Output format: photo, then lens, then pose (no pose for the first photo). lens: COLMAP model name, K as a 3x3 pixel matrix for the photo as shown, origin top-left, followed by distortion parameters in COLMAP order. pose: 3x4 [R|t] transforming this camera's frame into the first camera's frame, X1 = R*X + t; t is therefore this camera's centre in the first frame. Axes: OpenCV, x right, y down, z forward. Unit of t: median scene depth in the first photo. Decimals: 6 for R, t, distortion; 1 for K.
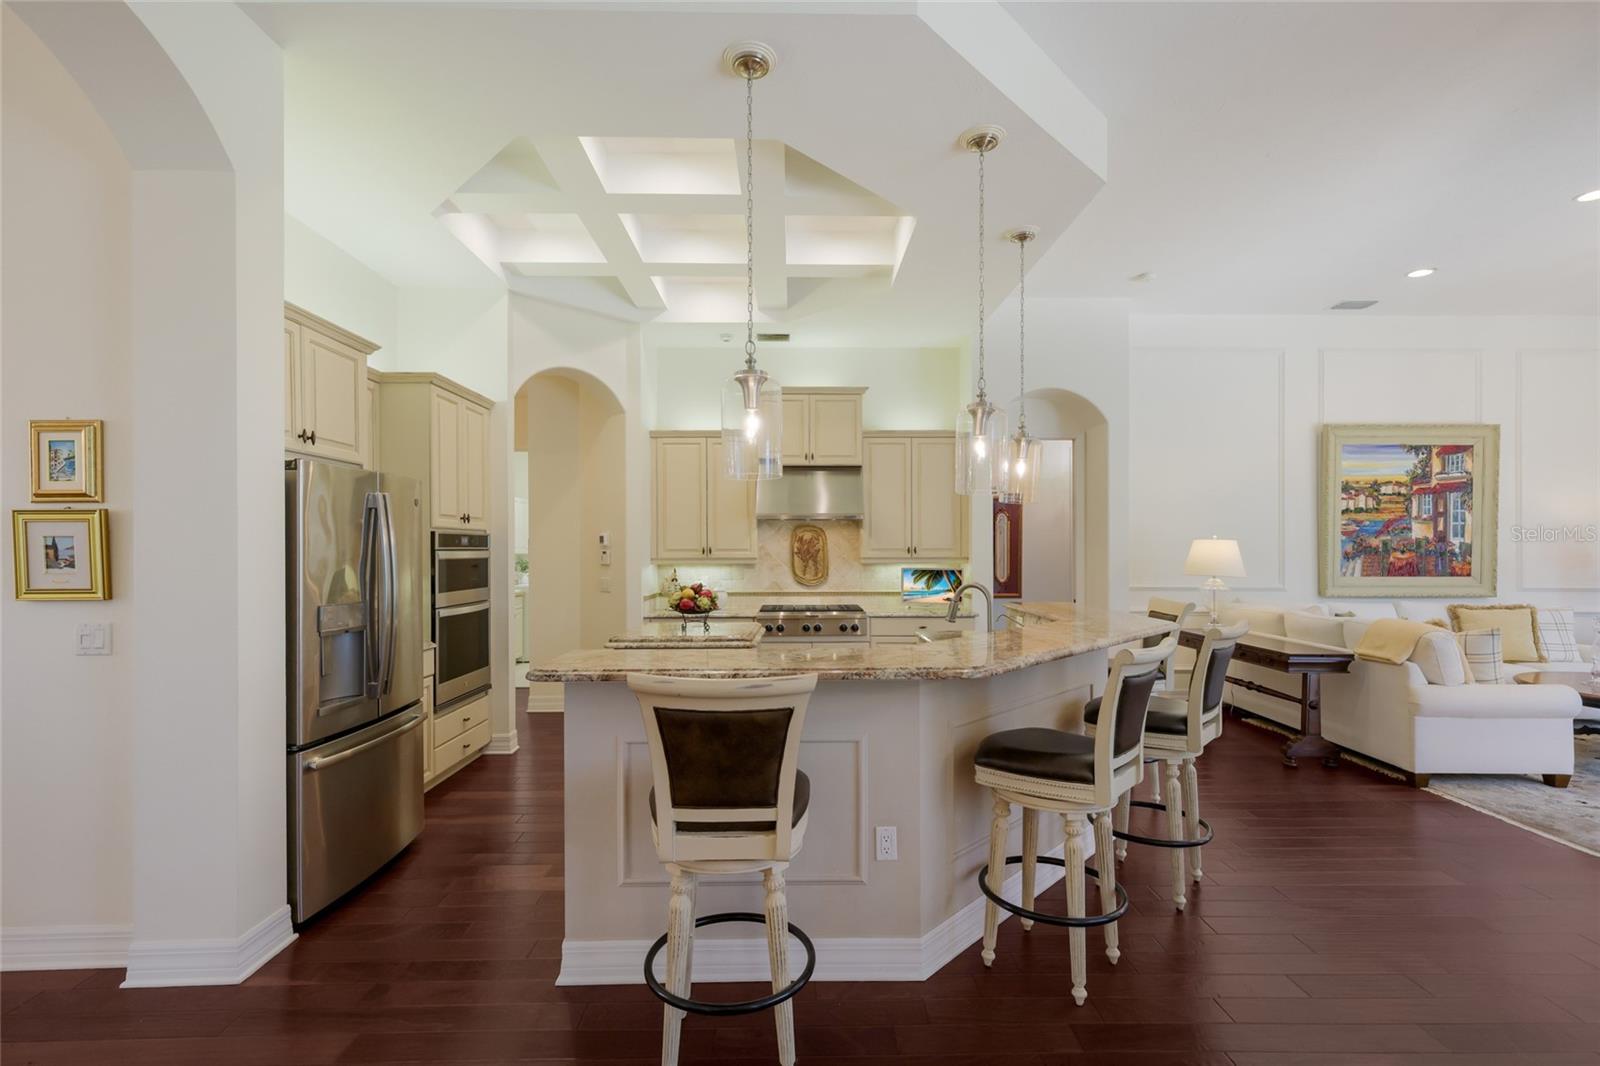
lens RADIAL K [[732.9, 0, 818.5], [0, 732.9, 544.0], [0, 0, 1]] dist [0.008009, 0.000169]
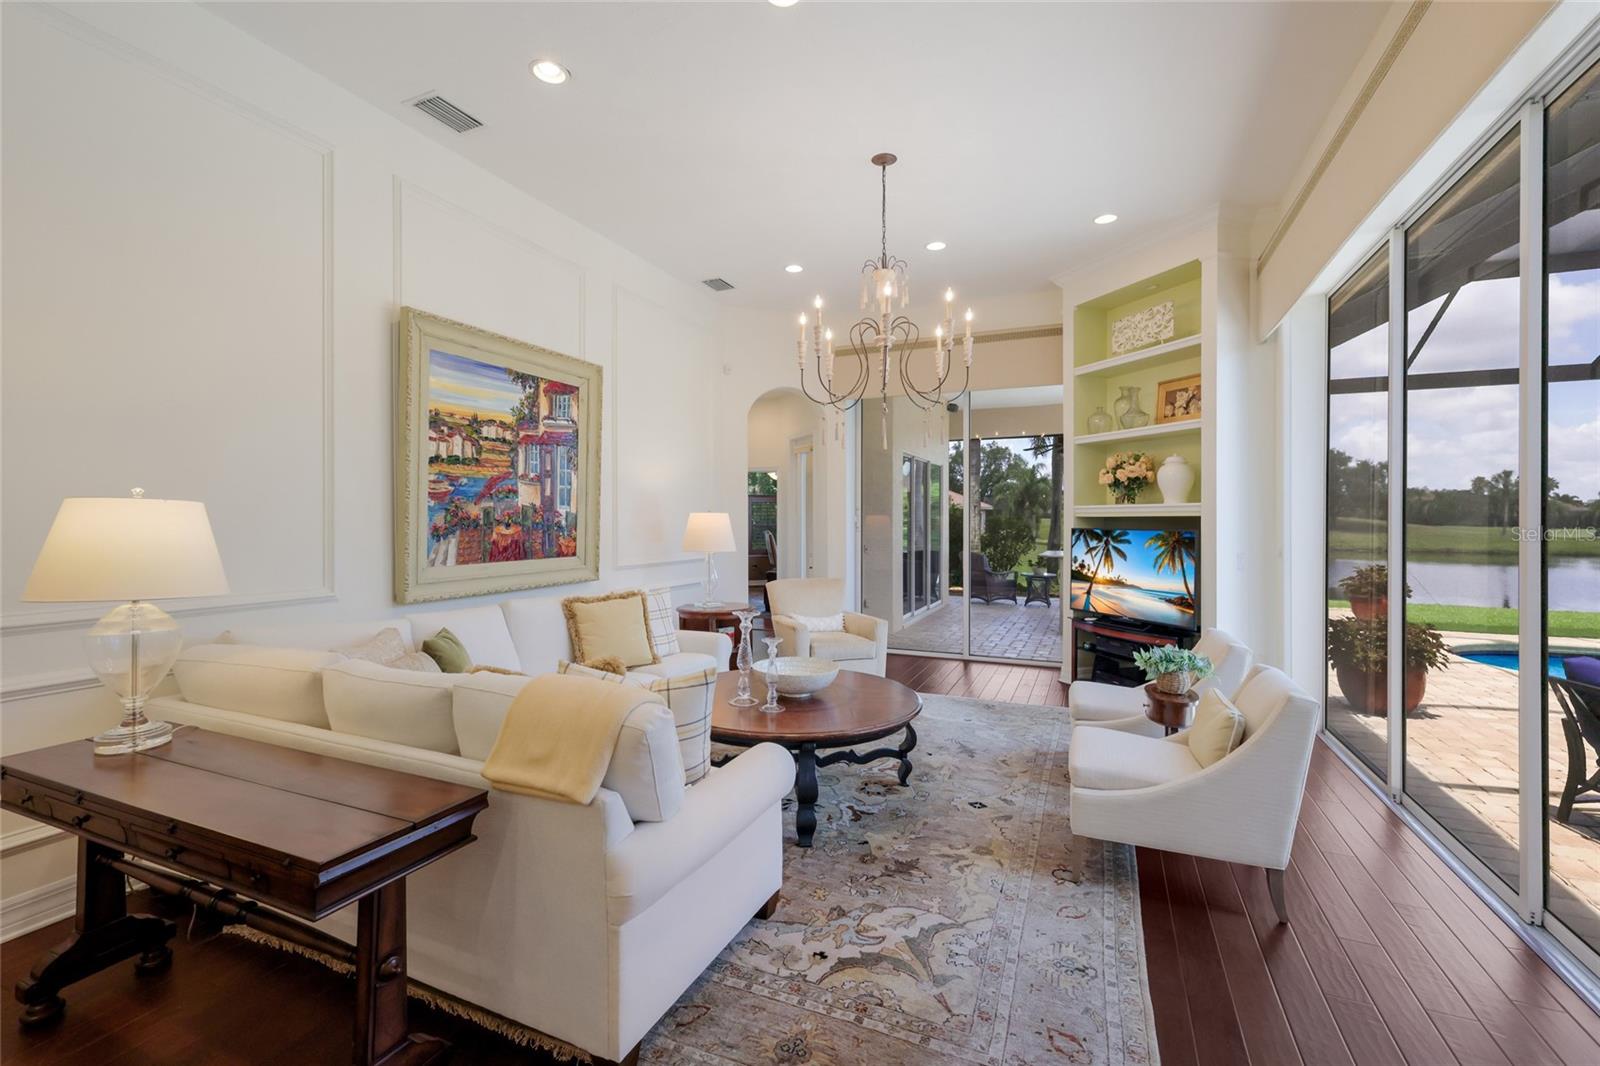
lens RADIAL K [[700.6, 0, 772.1], [0, 700.6, 518.4], [0, 0, 1]] dist [0.003387, 0.007511]
pose [[0.452773, -0.000137, 0.891626, 0.325862], [-0.002994, 0.999994, 0.001674, 0.002346], [-0.891621, -0.003428, 0.452769, 0.489517]]
